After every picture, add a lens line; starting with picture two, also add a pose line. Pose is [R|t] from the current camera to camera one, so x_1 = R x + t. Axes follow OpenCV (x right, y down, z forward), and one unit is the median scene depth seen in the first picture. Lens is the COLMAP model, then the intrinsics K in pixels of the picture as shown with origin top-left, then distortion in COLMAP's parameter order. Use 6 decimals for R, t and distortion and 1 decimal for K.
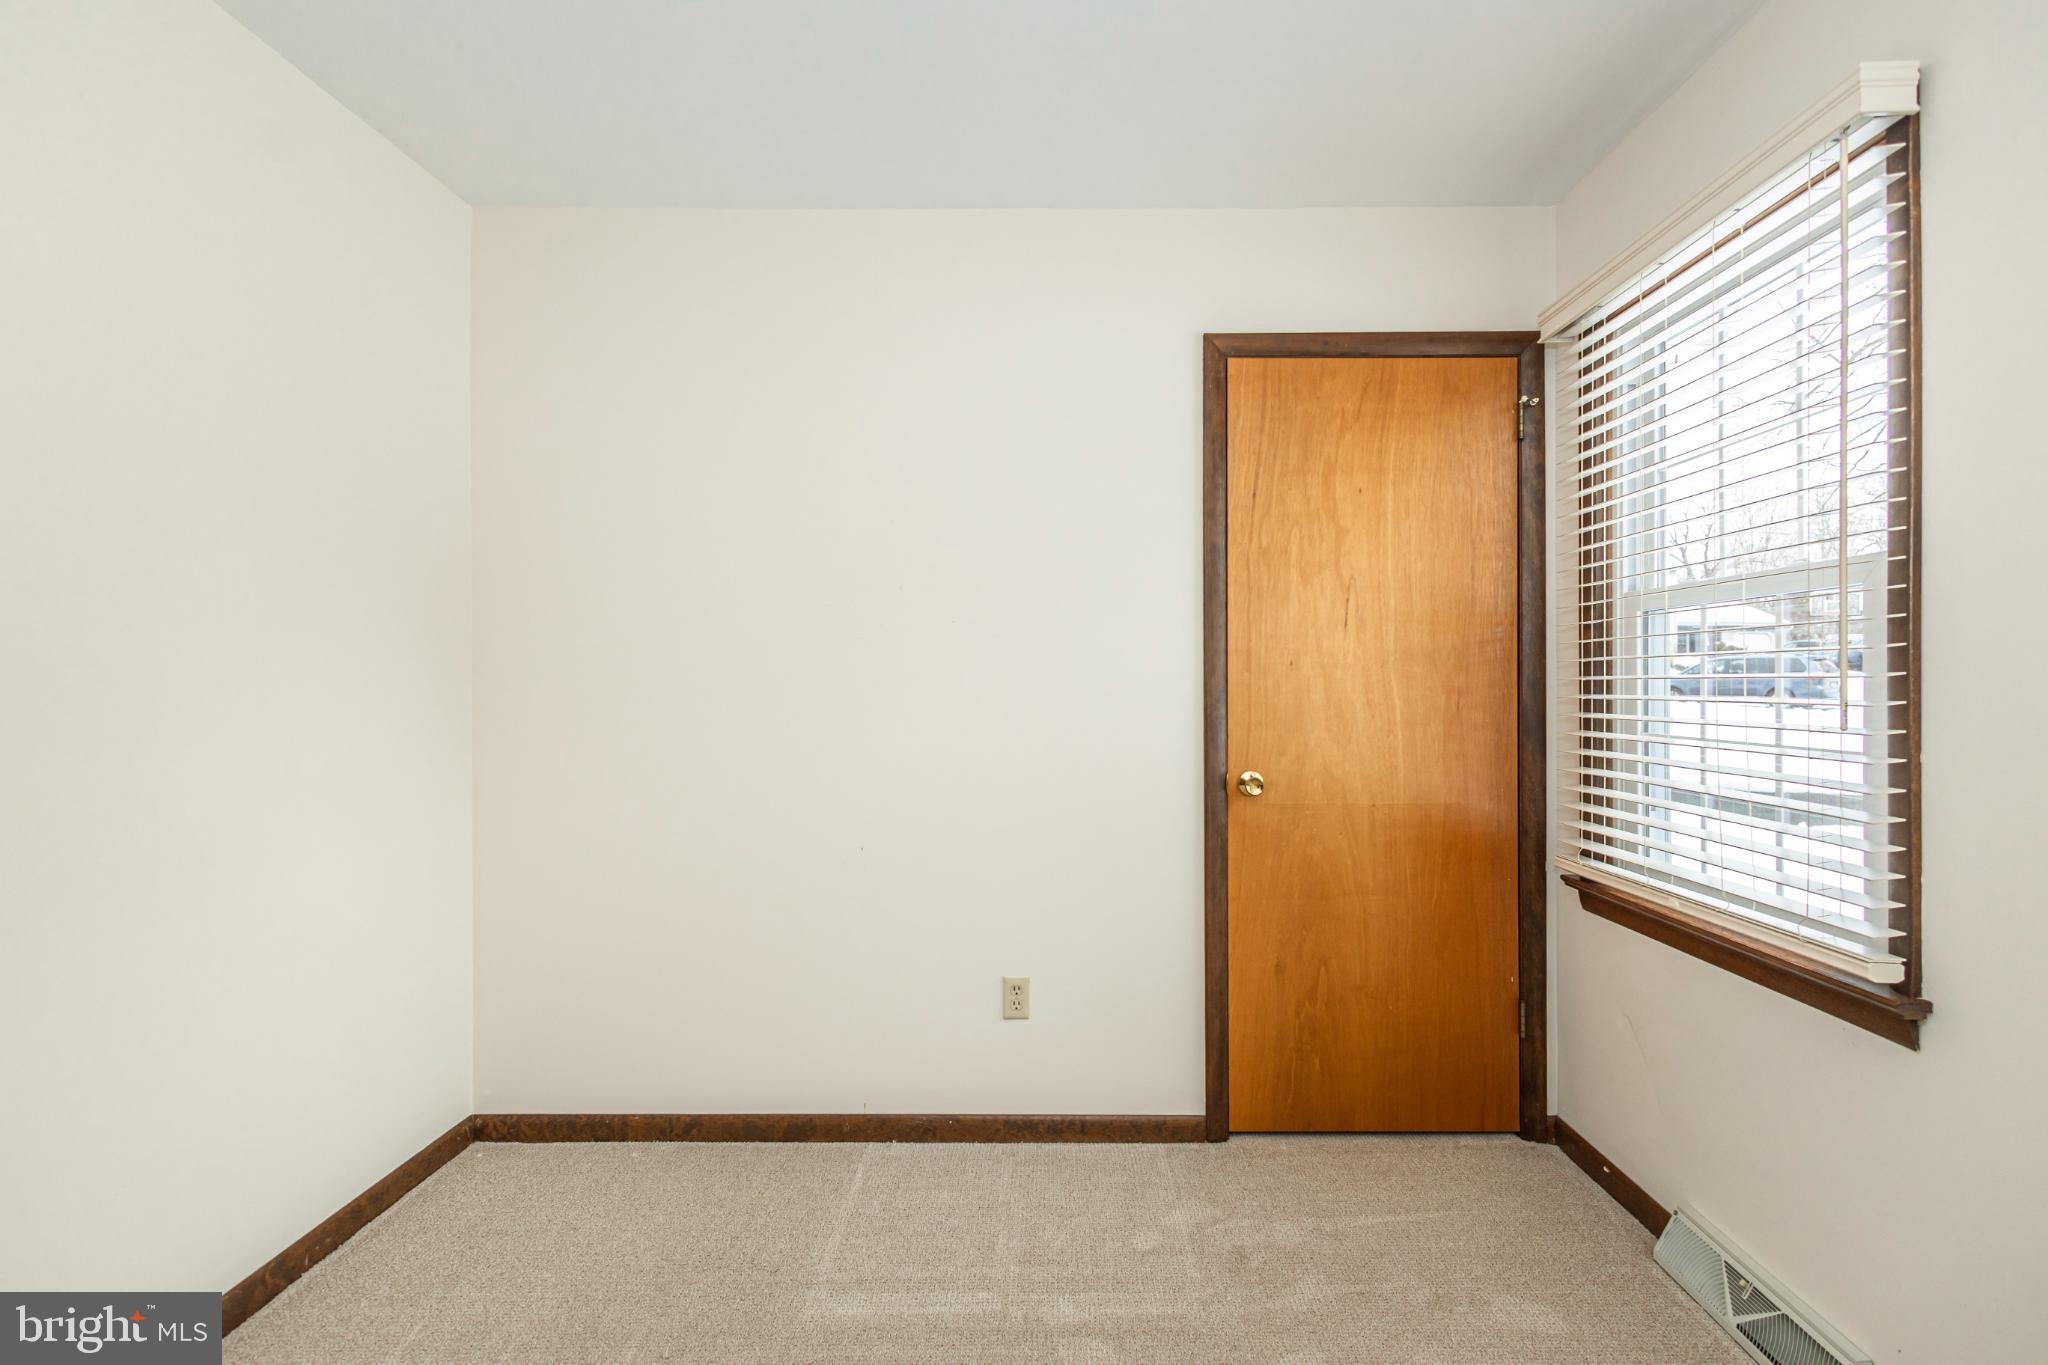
lens RADIAL K [[963.4, 0, 1032.6], [0, 963.4, 660.9], [0, 0, 1]] dist [0.004890, -0.000181]
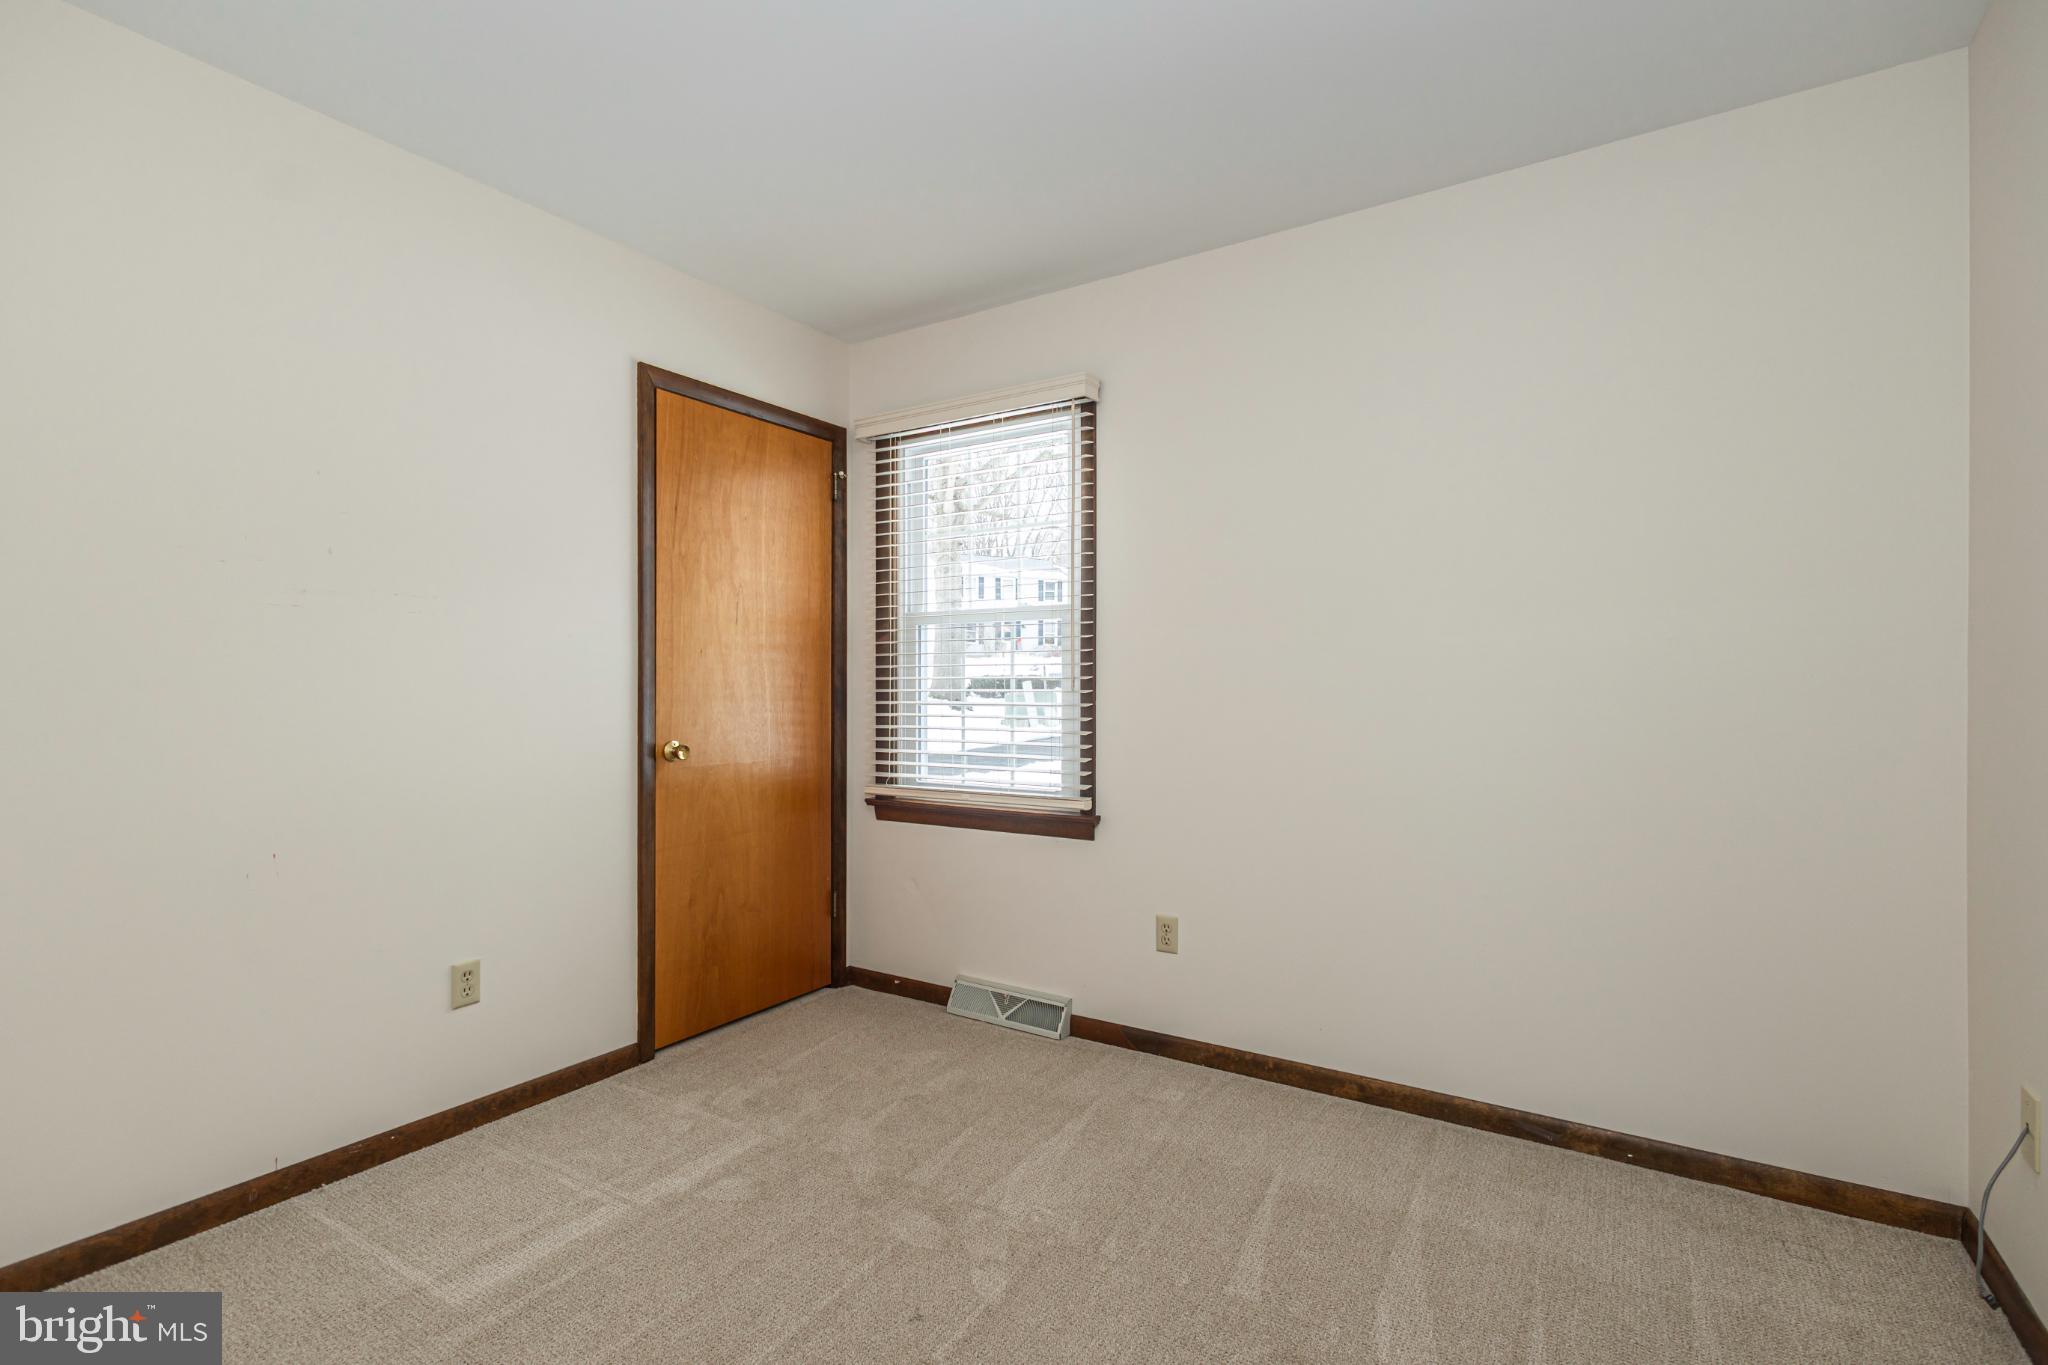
lens RADIAL K [[950.3, 0, 1033.3], [0, 950.3, 649.8], [0, 0, 1]] dist [0.010868, -0.001261]
pose [[0.530868, 0.035207, 0.846723, -0.541109], [-0.021912, 0.999373, -0.027816, 0.025234], [-0.847171, -0.003787, 0.531307, -0.000221]]
